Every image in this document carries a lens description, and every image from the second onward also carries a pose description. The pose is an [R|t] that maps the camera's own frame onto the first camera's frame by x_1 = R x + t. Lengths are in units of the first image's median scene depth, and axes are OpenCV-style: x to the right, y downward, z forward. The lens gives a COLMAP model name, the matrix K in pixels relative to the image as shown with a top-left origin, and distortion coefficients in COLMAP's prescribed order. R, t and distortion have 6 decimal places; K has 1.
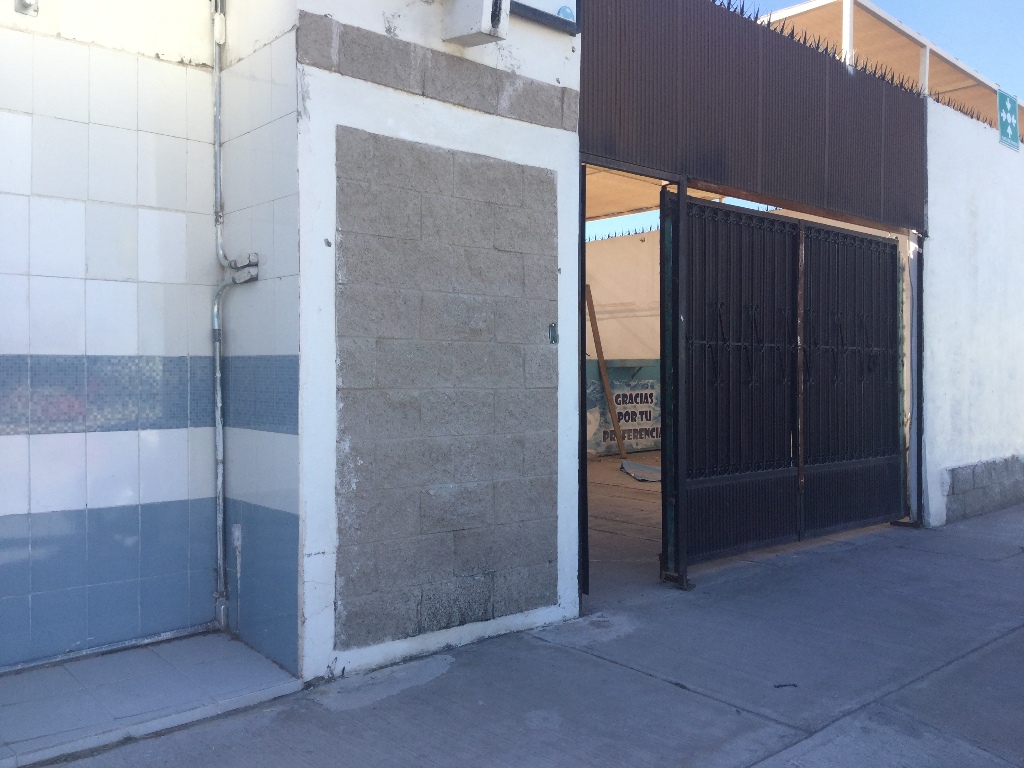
lens RADIAL K [[920.6, 0, 507.2], [0, 920.6, 386.0], [0, 0, 1]] dist [0.111374, -0.211526]
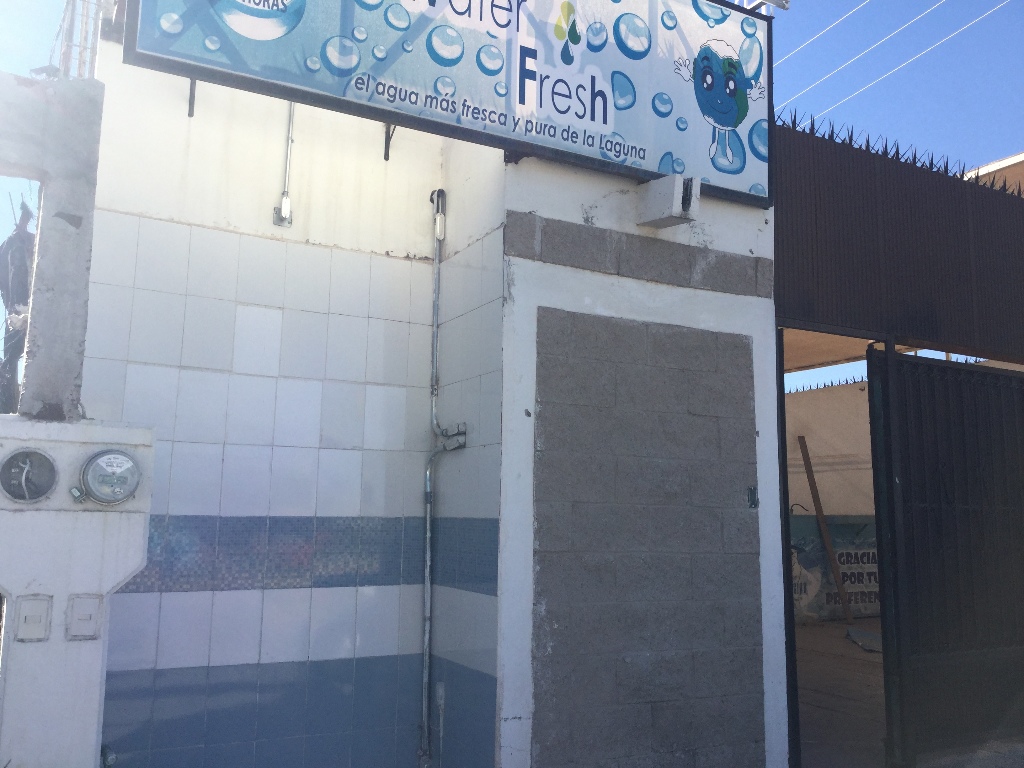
lens RADIAL K [[920.6, 0, 509.0], [0, 920.6, 380.7], [0, 0, 1]] dist [0.111374, -0.211526]
pose [[0.974385, -0.020389, -0.223959, 0.021451], [-0.016416, 0.986775, -0.161260, -0.015932], [0.224285, 0.160806, 0.961165, -0.032808]]
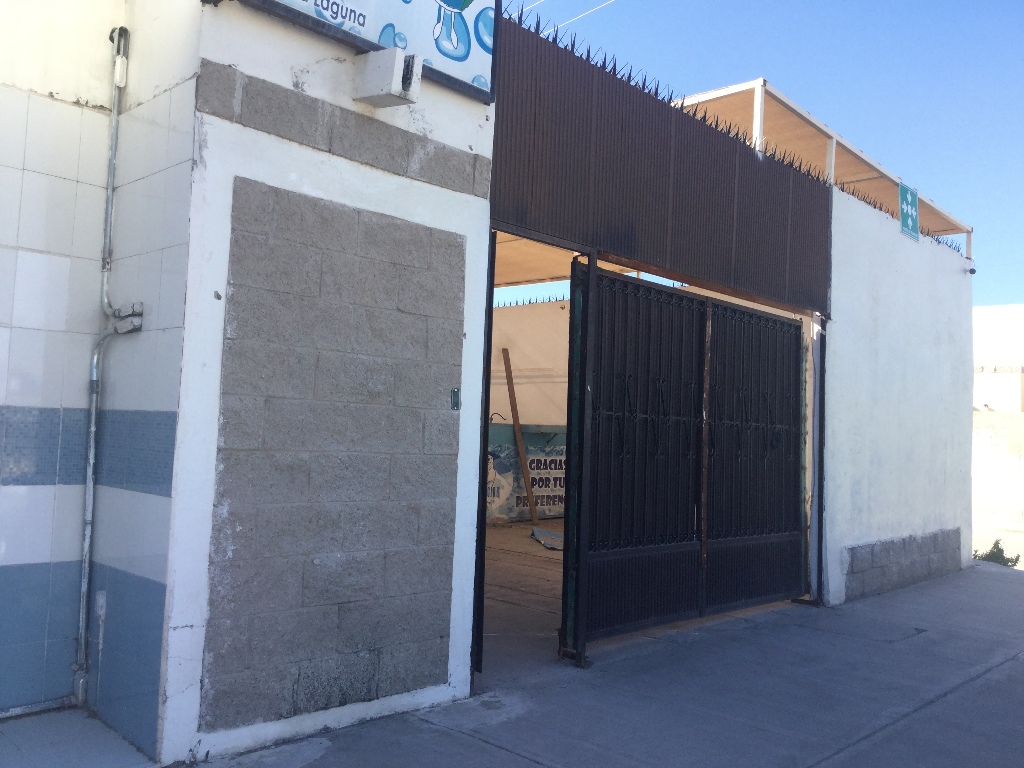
lens RADIAL K [[920.6, 0, 507.5], [0, 920.6, 383.9], [0, 0, 1]] dist [0.111374, -0.211526]
pose [[0.995721, 0.042928, 0.081832, 0.024901], [-0.037275, 0.996892, -0.069405, -0.007179], [-0.084557, 0.066058, 0.994227, 0.023265]]
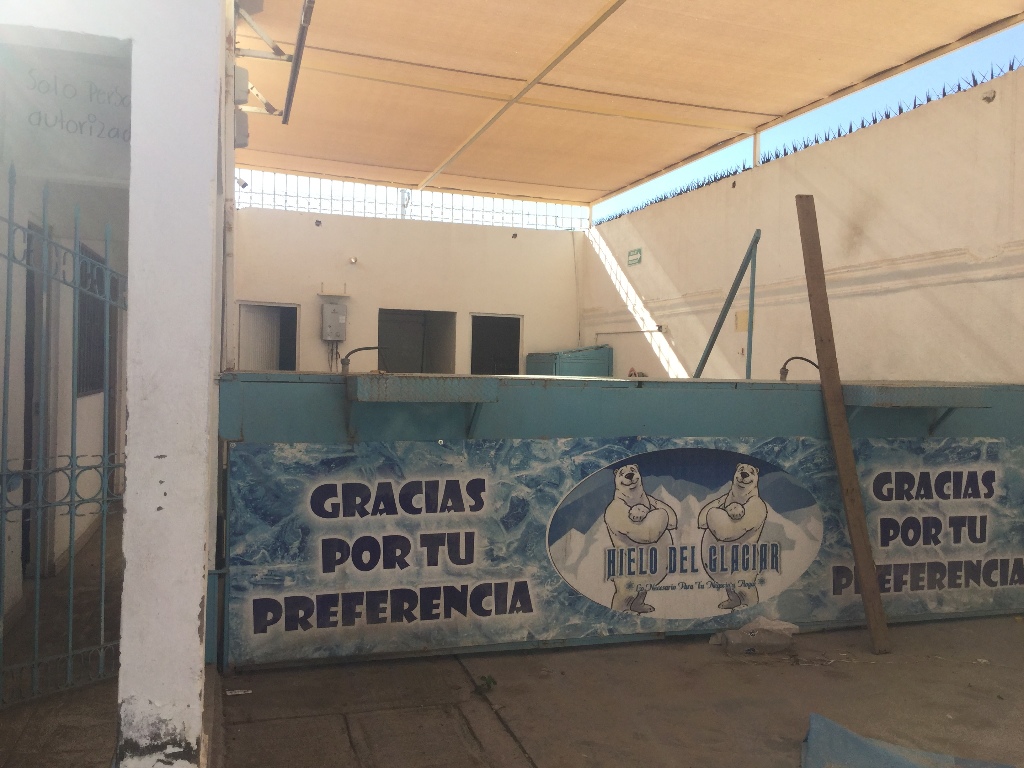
lens RADIAL K [[920.6, 0, 519.7], [0, 920.6, 383.6], [0, 0, 1]] dist [0.111374, -0.211526]
pose [[0.915092, 0.030124, -0.402117, 0.399842], [-0.032497, 0.999471, 0.000921, -0.071496], [0.401933, 0.012225, 0.915588, 1.683356]]
